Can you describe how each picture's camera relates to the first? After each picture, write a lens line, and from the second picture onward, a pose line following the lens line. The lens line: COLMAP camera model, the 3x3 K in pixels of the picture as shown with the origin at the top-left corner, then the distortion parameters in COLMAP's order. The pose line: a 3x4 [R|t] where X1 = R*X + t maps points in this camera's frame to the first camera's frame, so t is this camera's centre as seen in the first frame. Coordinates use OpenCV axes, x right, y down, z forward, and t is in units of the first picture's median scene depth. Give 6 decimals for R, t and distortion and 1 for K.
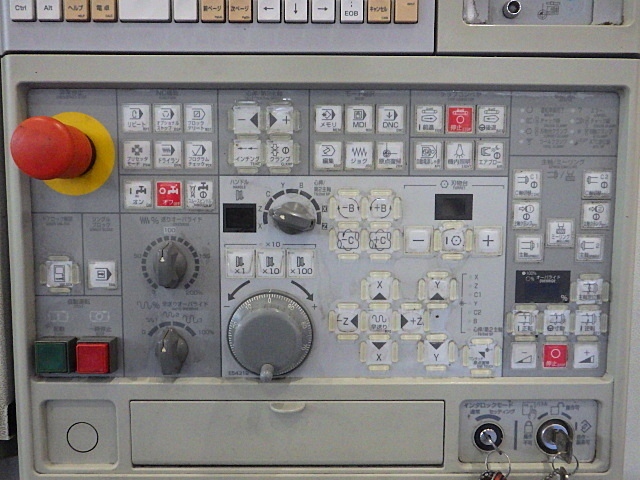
lens RADIAL K [[530.9, 0, 319.6], [0, 530.9, 239.6], [0, 0, 1]] dist [-0.005895, 0.003057]
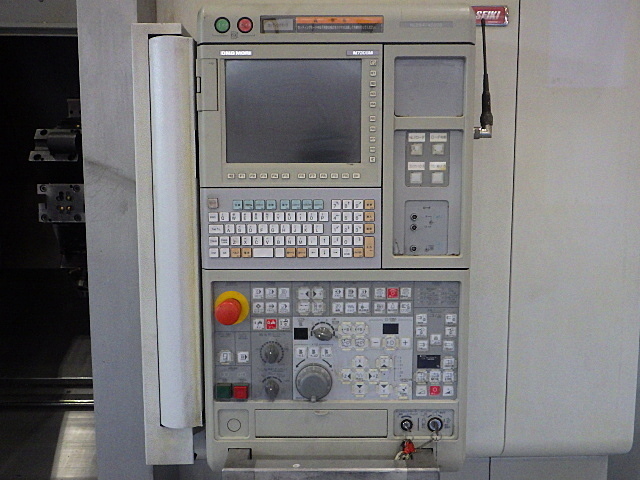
lens RADIAL K [[530.9, 0, 324.4], [0, 530.9, 241.9], [0, 0, 1]] dist [-0.005895, 0.003057]
pose [[0.999938, -0.003636, -0.010510, -0.017877], [0.003778, 0.999902, 0.013488, -0.483897], [0.010460, -0.013526, 0.999854, -1.377027]]
